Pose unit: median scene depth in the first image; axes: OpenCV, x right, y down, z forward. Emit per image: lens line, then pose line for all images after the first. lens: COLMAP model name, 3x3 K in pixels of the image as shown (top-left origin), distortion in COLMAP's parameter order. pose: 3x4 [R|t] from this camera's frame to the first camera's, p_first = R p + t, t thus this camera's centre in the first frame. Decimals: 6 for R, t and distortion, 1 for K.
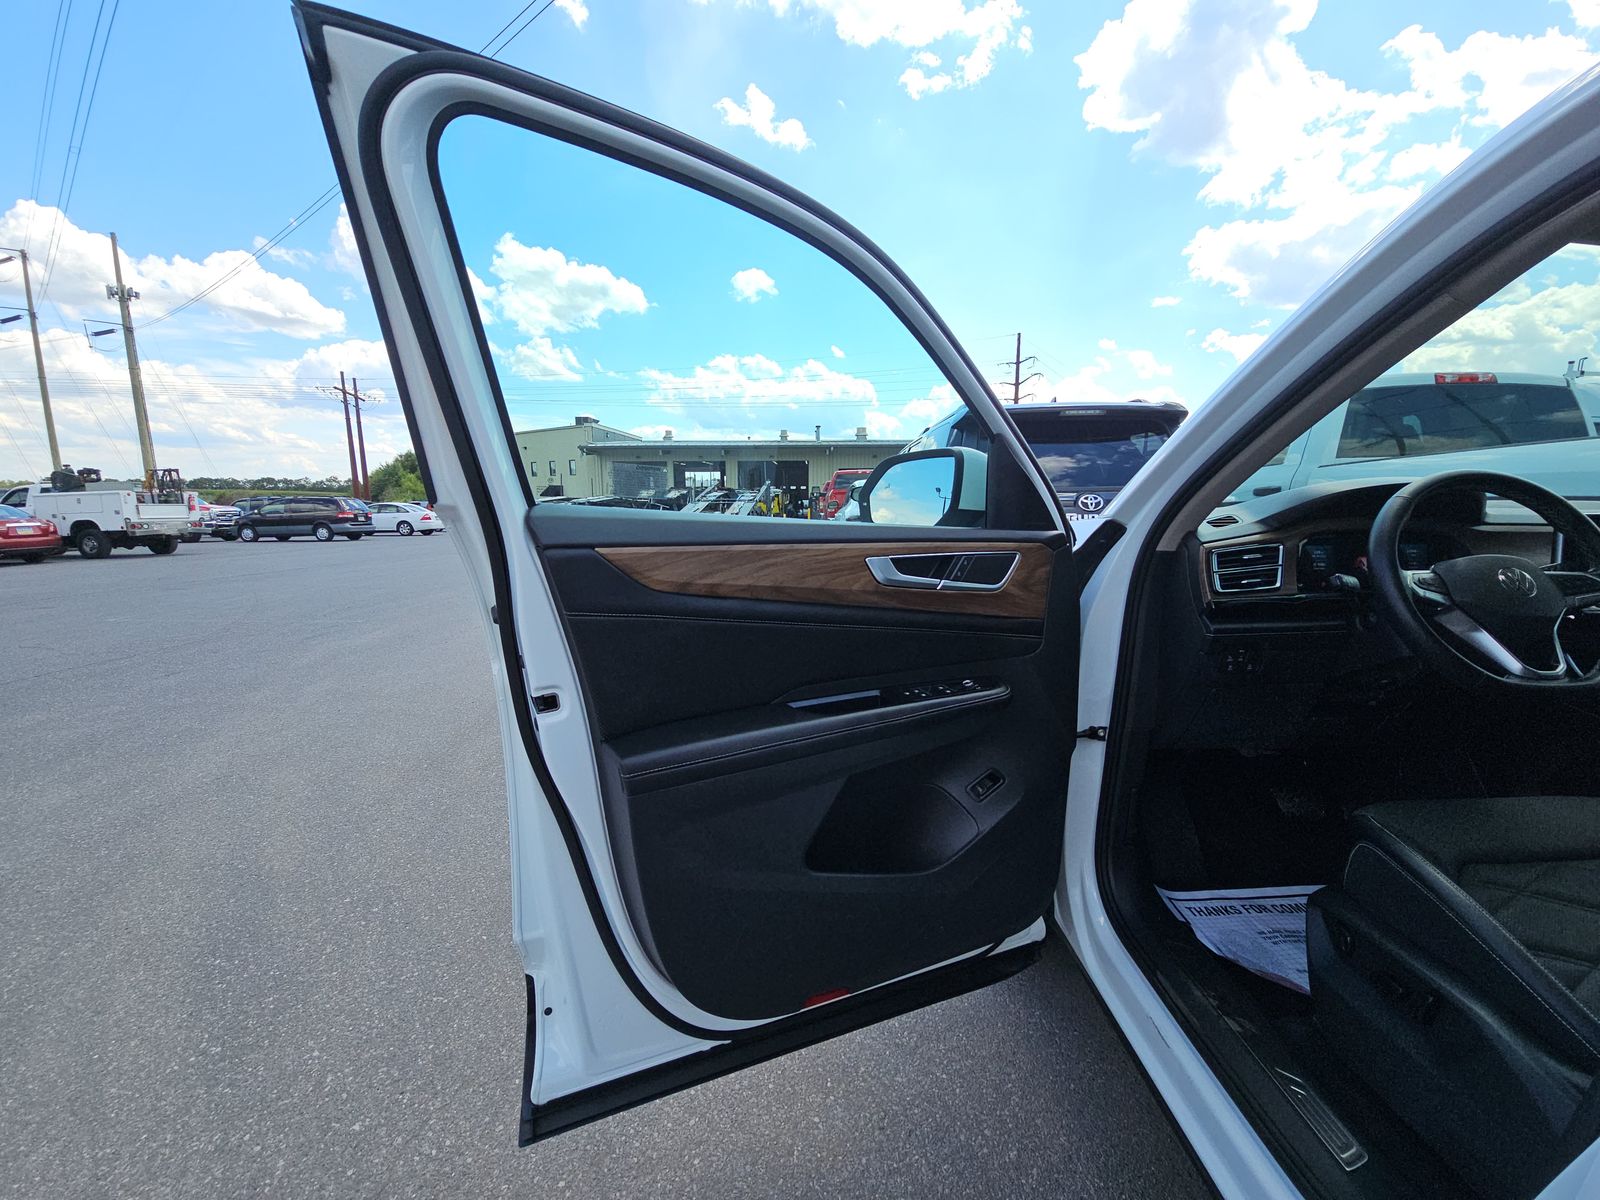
lens RADIAL K [[667.0, 0, 795.5], [0, 667.0, 608.0], [0, 0, 1]] dist [-0.001236, -0.000335]
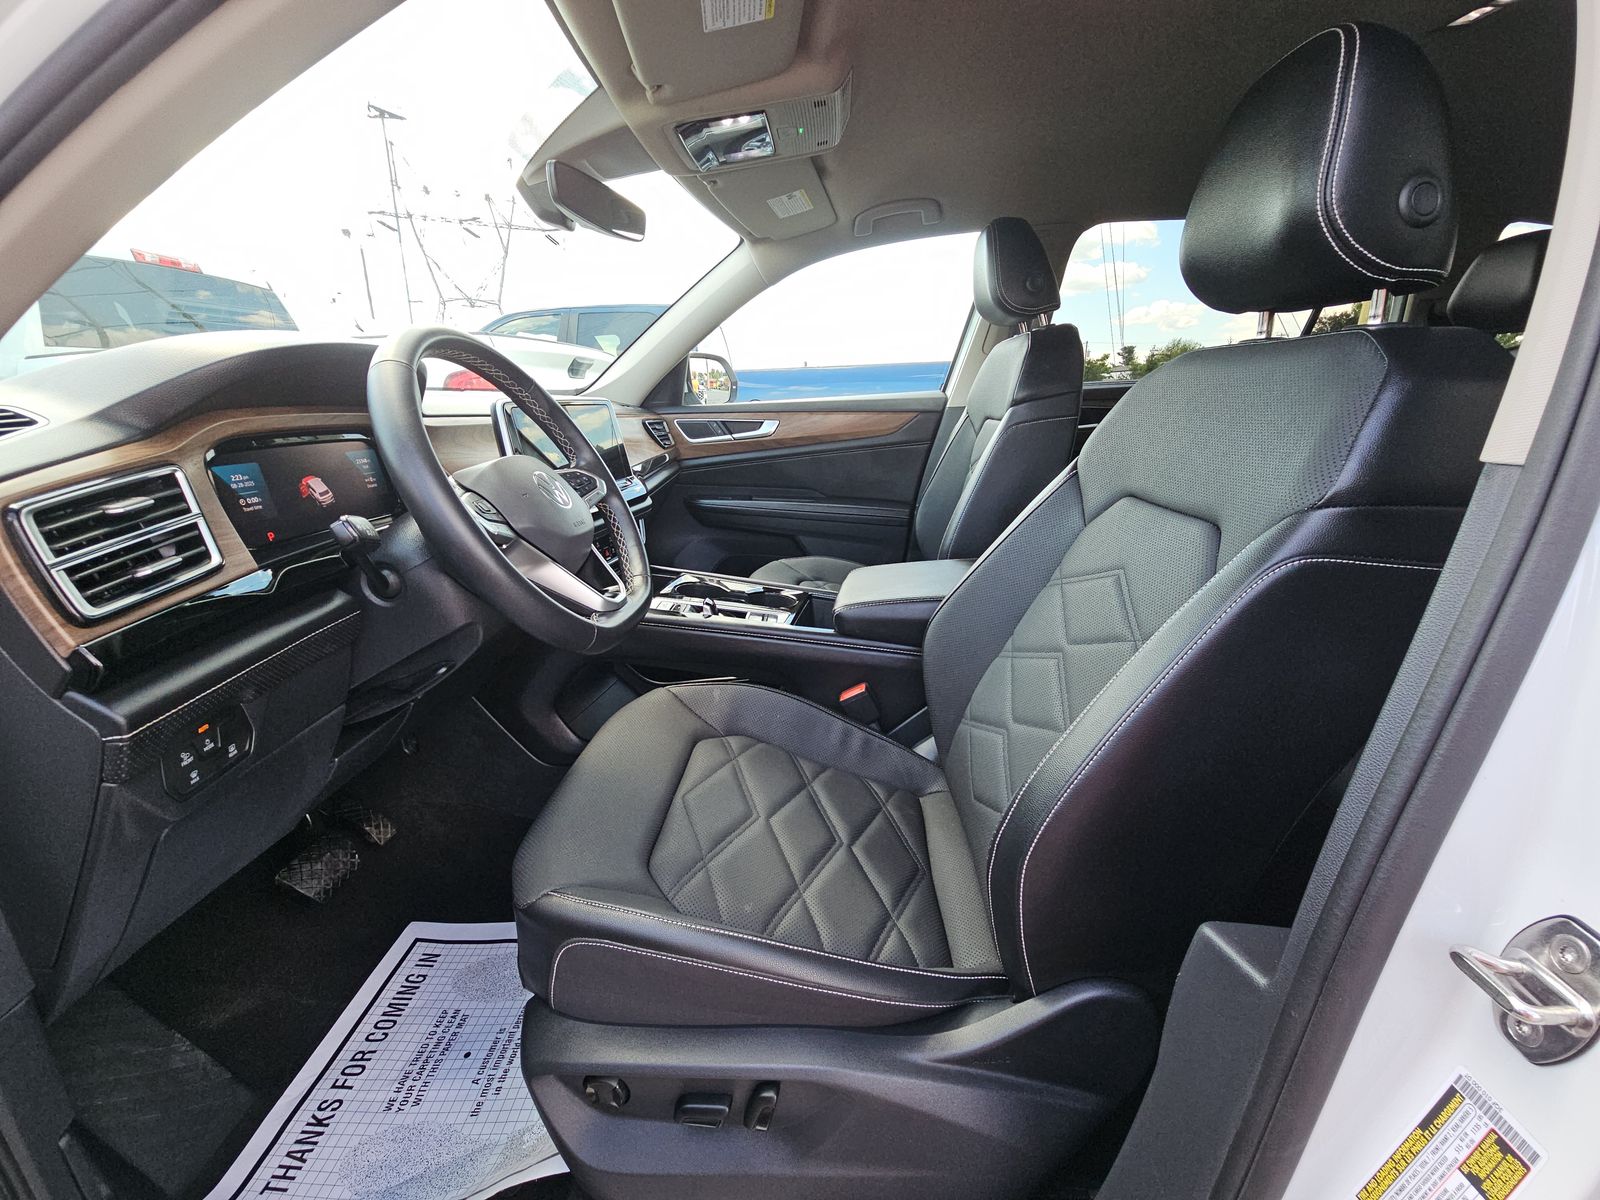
lens RADIAL K [[667.0, 0, 795.5], [0, 667.0, 608.0], [0, 0, 1]] dist [-0.001236, -0.000335]
pose [[0.054040, -0.294229, 0.954206, 0.308389], [0.170532, 0.944283, 0.281511, -0.063920], [-0.983869, 0.147510, 0.101204, 0.578000]]
